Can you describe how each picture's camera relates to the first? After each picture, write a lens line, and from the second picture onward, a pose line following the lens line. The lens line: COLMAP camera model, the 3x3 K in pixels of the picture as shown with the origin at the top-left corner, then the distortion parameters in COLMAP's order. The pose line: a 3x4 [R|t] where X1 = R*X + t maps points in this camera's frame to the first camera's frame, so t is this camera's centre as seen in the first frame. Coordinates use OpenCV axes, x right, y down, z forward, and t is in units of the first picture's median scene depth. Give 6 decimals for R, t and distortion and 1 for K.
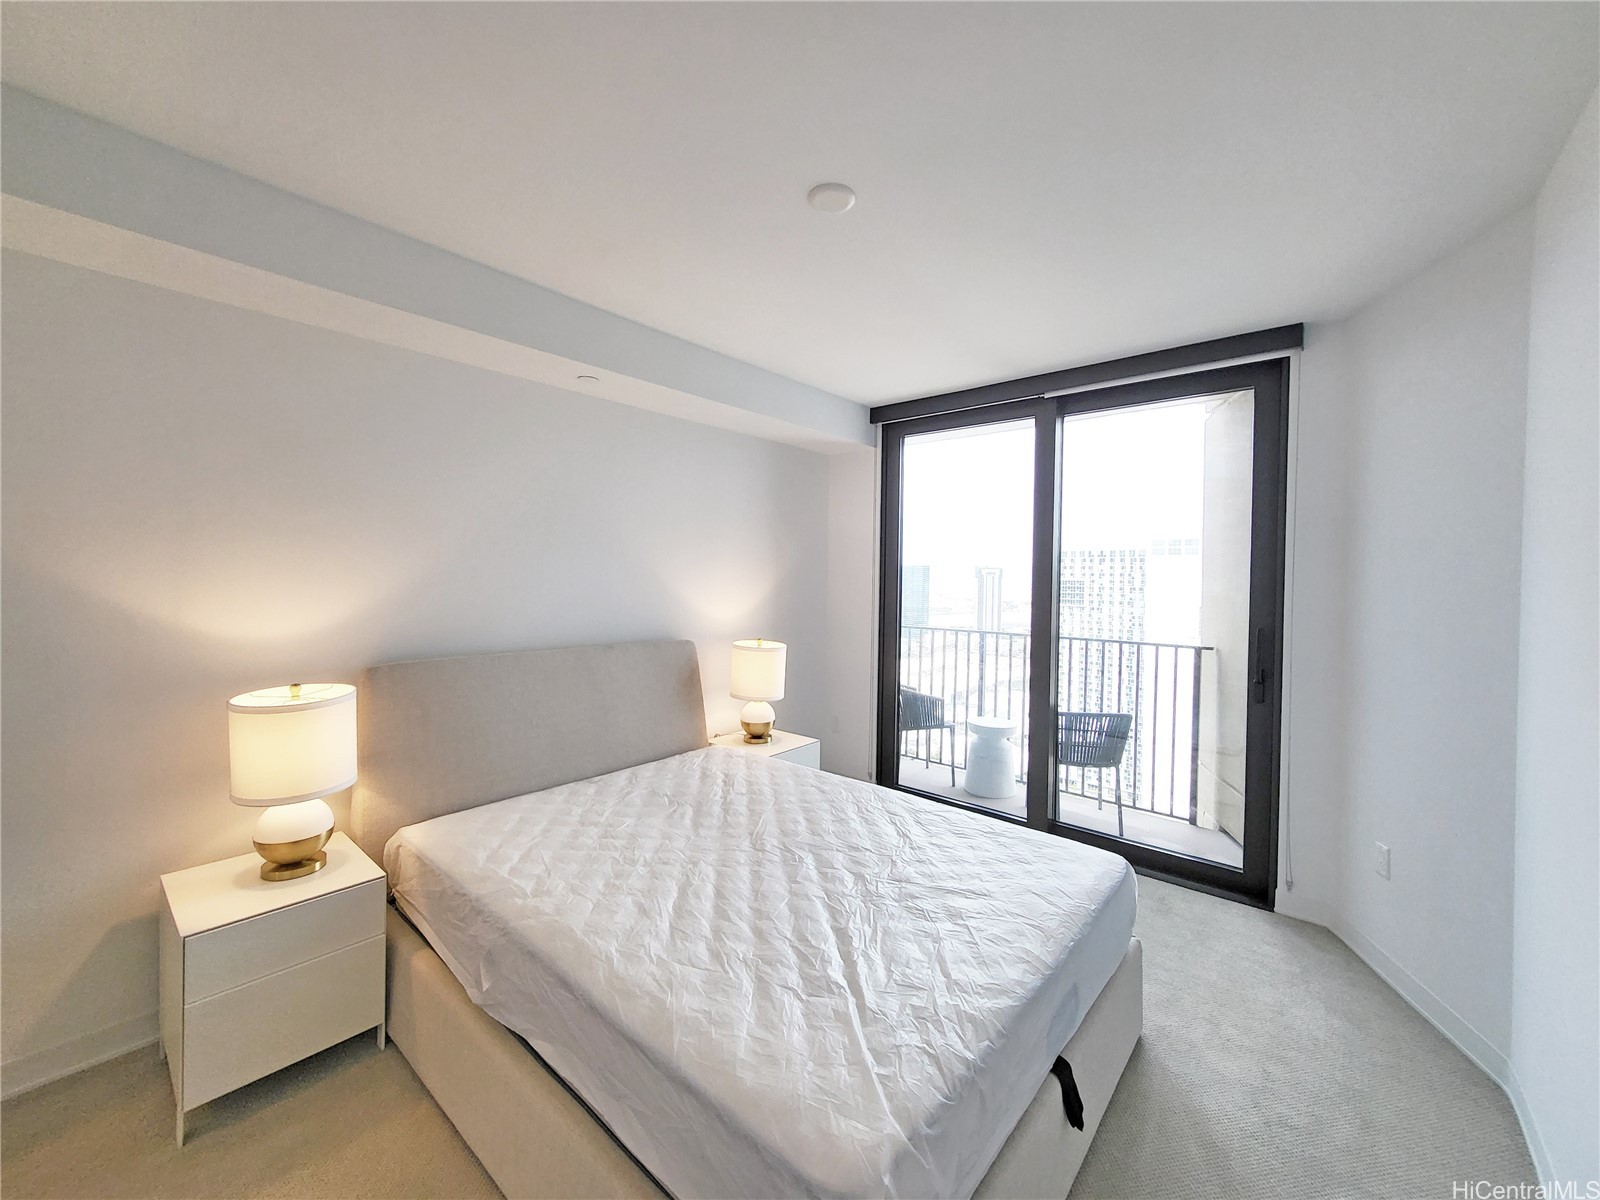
lens RADIAL K [[628.4, 0, 801.9], [0, 628.4, 592.6], [0, 0, 1]] dist [0.000361, -0.000837]
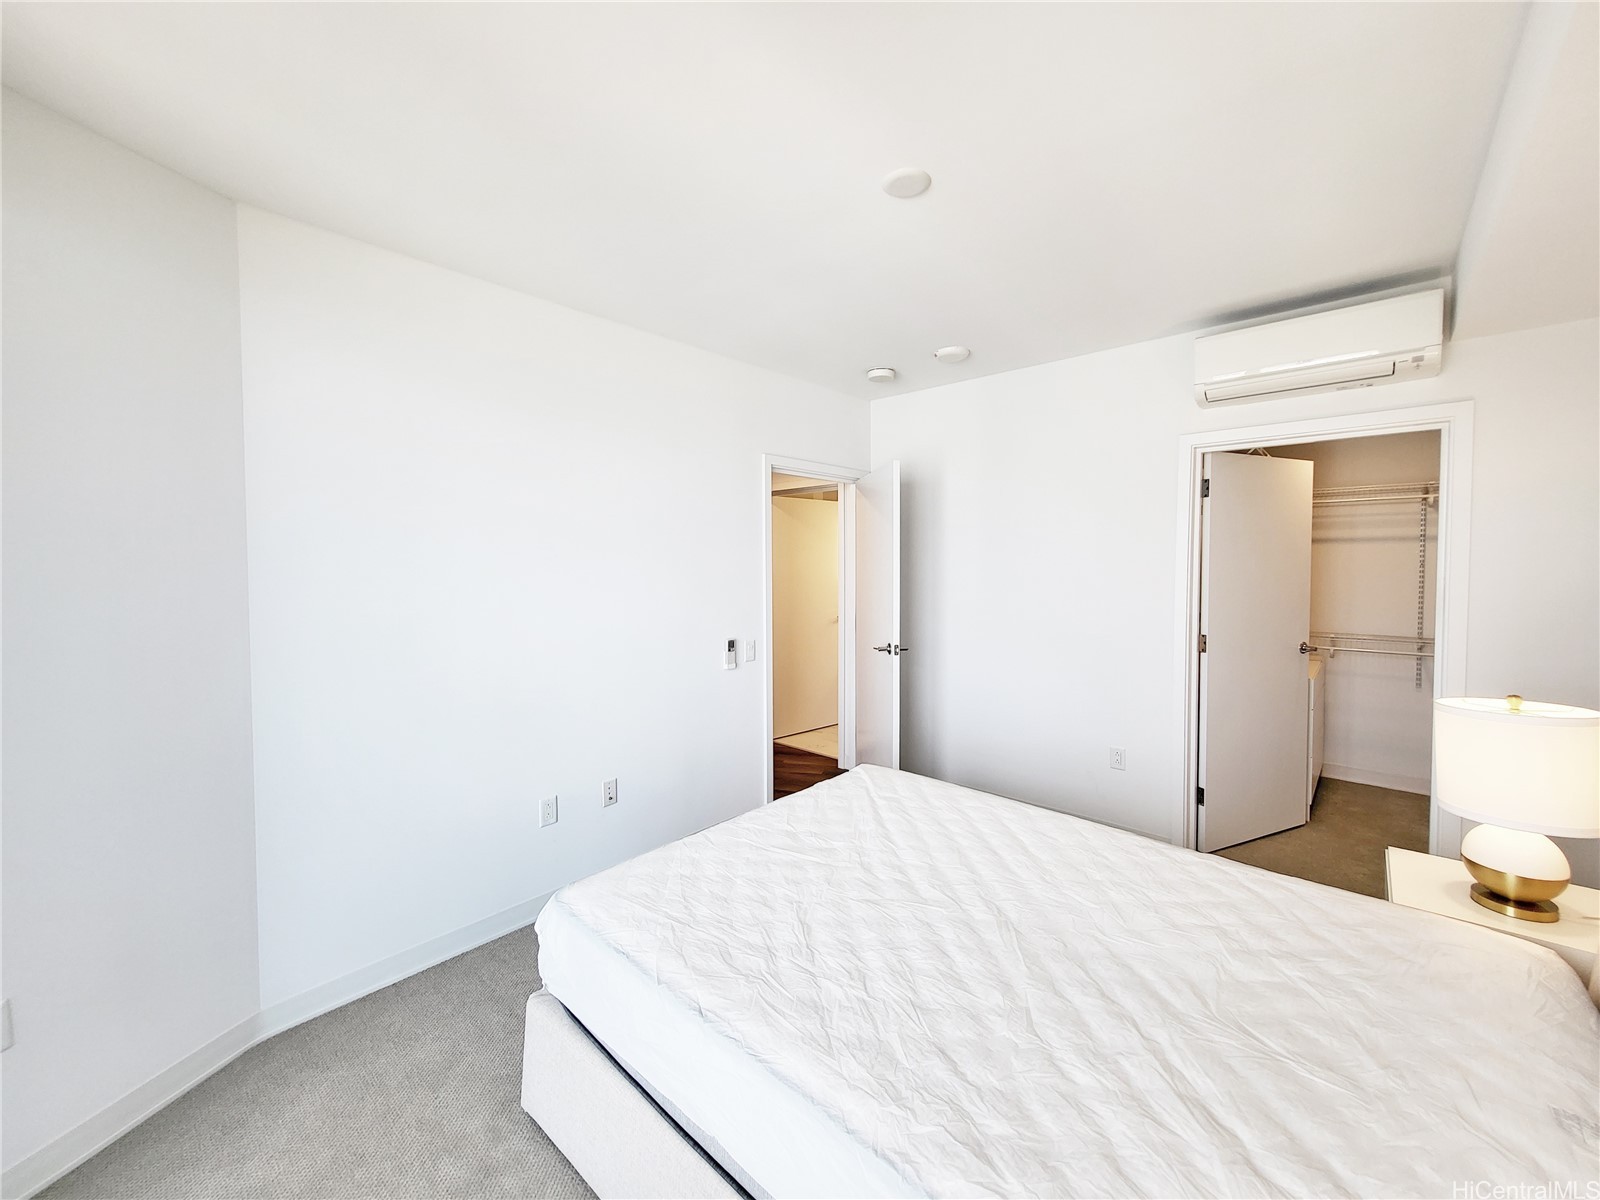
lens RADIAL K [[628.4, 0, 798.2], [0, 628.4, 590.0], [0, 0, 1]] dist [0.000361, -0.000837]
pose [[-0.999588, -0.006179, 0.028037, 0.149297], [-0.004061, 0.997177, 0.074971, -0.052690], [-0.028421, 0.074826, -0.996791, 1.679751]]
